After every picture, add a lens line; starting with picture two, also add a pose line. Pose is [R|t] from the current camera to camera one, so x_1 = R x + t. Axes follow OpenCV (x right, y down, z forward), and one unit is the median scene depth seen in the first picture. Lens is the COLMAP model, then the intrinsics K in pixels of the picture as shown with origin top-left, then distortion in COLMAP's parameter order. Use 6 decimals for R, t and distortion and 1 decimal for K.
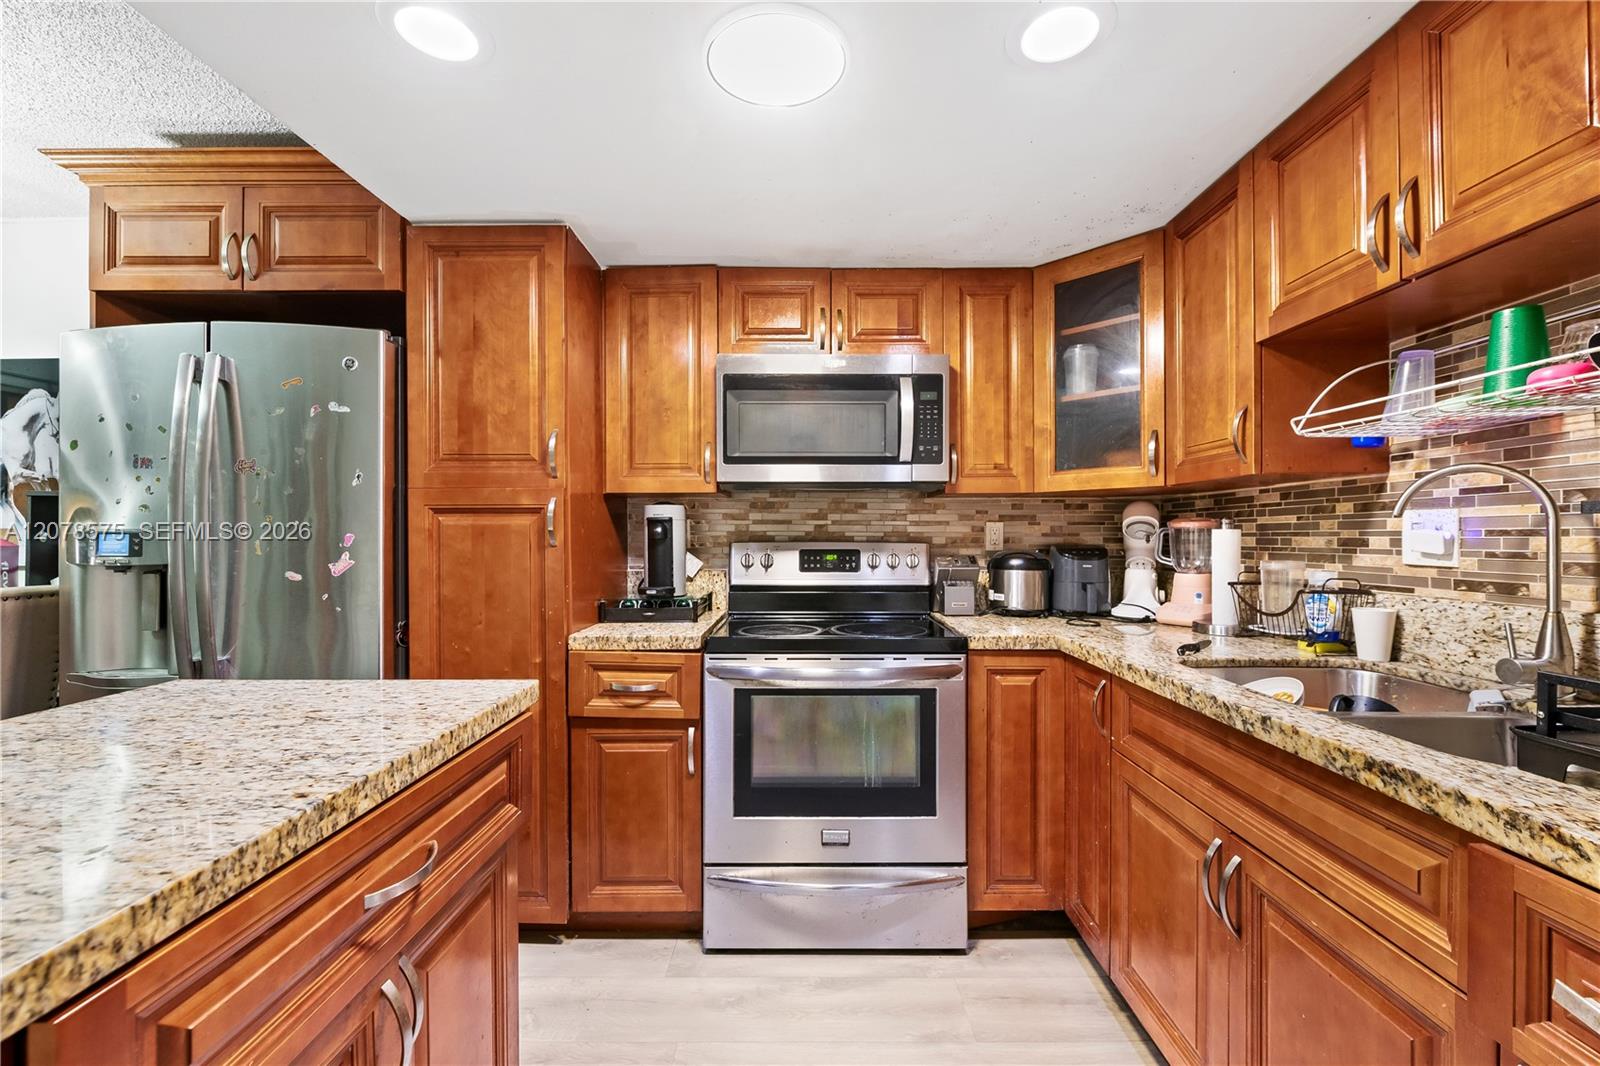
lens RADIAL K [[637.3, 0, 794.2], [0, 637.3, 537.1], [0, 0, 1]] dist [-0.000280, -0.003145]
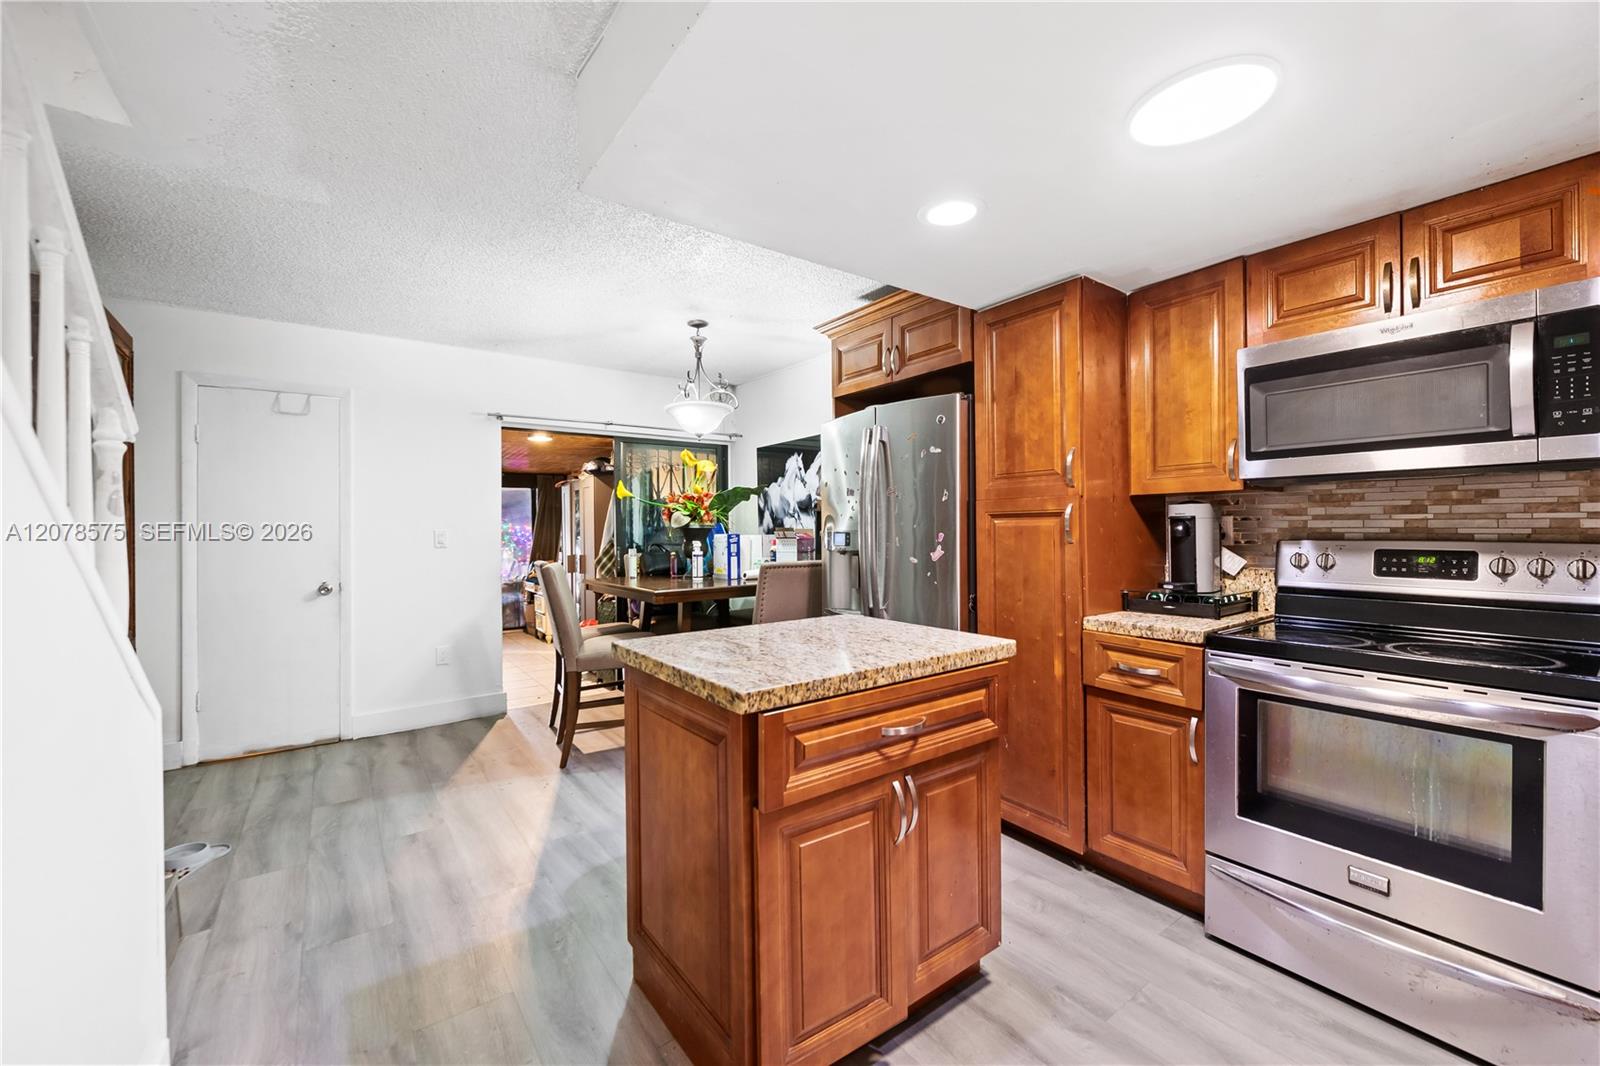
lens RADIAL K [[637.3, 0, 811.0], [0, 637.3, 528.1], [0, 0, 1]] dist [-0.000280, -0.003145]
pose [[0.593329, -0.004450, -0.804948, 0.310752], [0.006796, 0.999977, -0.000519, -0.017342], [0.804931, -0.005162, 0.593346, -0.129656]]
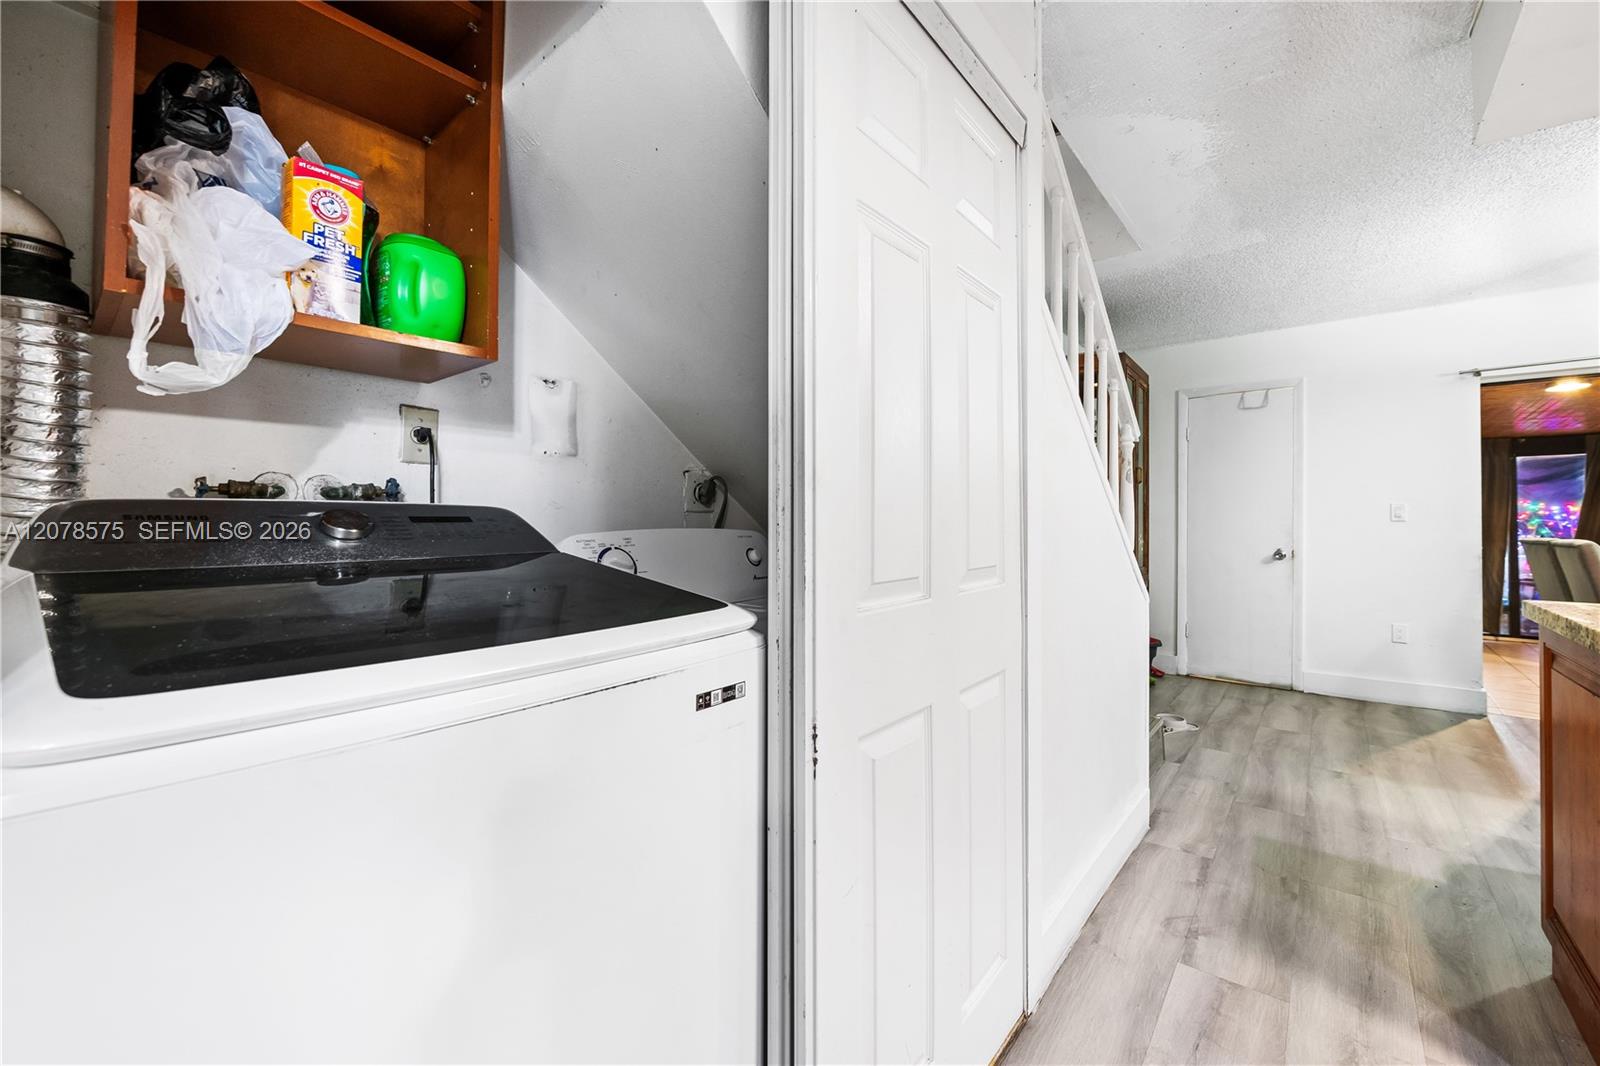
lens RADIAL K [[637.3, 0, 797.4], [0, 637.3, 517.4], [0, 0, 1]] dist [-0.000280, -0.003145]
pose [[-0.647331, -0.003380, -0.762202, 0.696353], [-0.004005, 0.999991, -0.001033, 0.036065], [0.762199, 0.002384, -0.647339, -0.013015]]
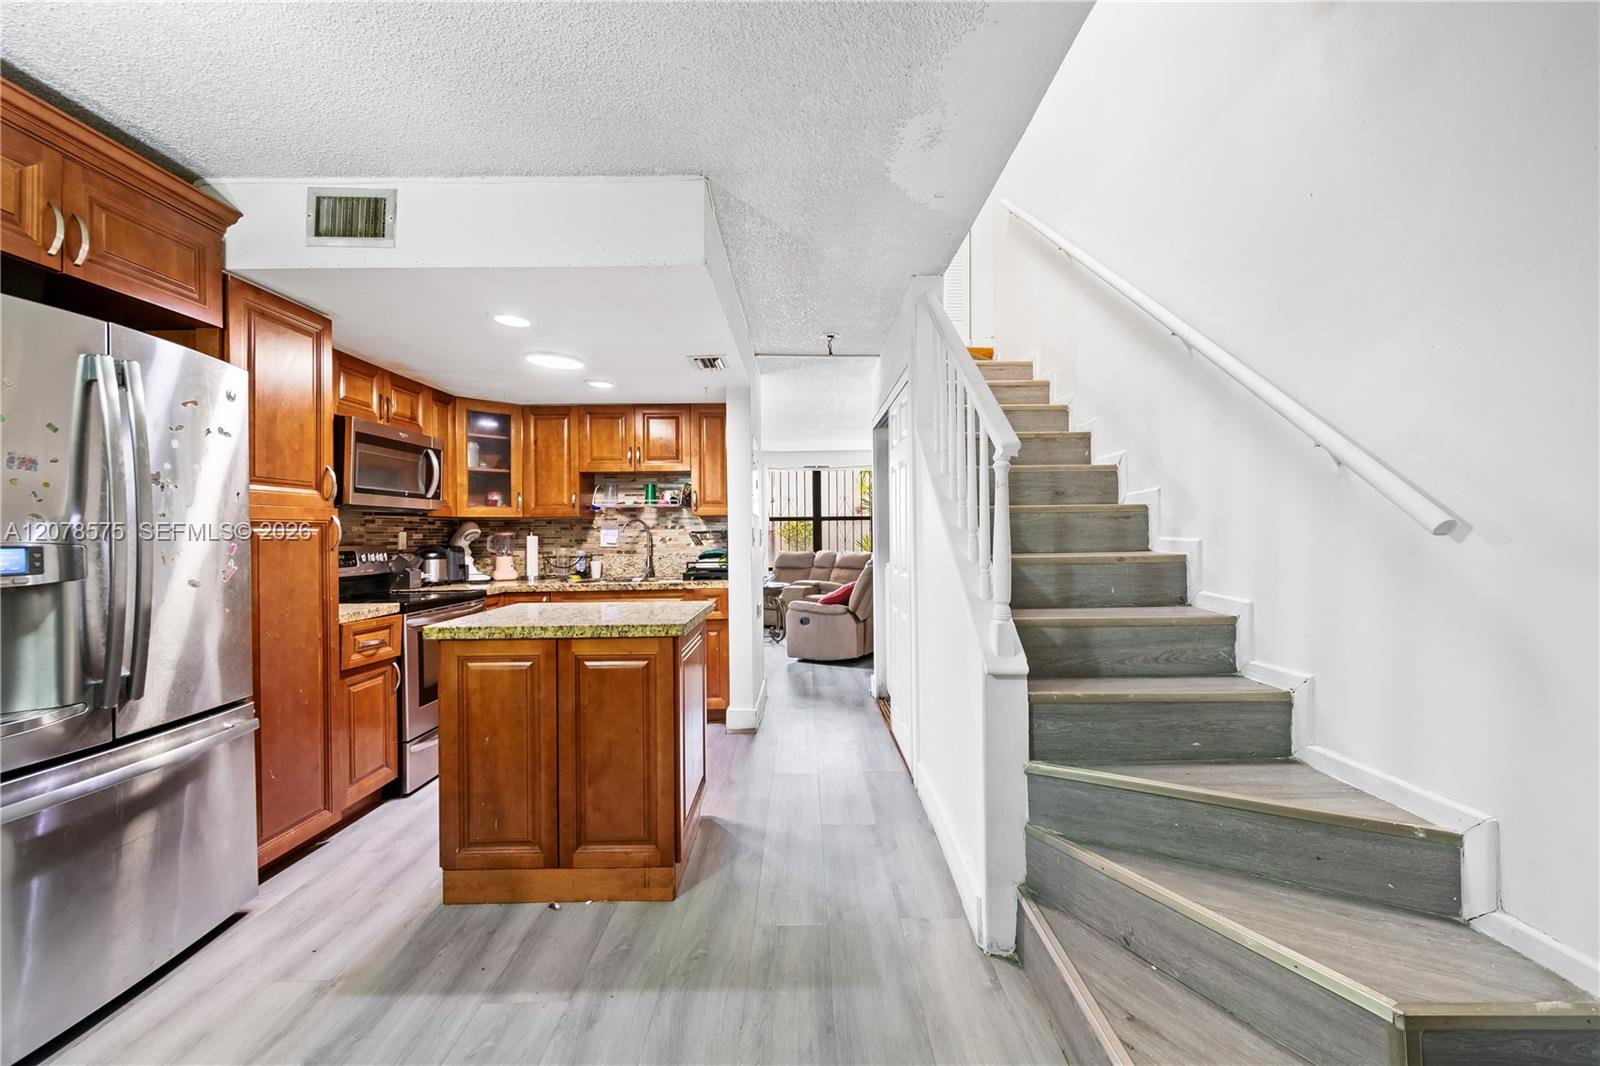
lens RADIAL K [[637.3, 0, 806.7], [0, 637.3, 533.4], [0, 0, 1]] dist [-0.000280, -0.003145]
pose [[0.006423, -0.000325, 0.999979, -1.744271], [0.013131, 0.999914, 0.000241, -0.009621], [-0.999893, 0.013129, 0.006427, -0.040439]]
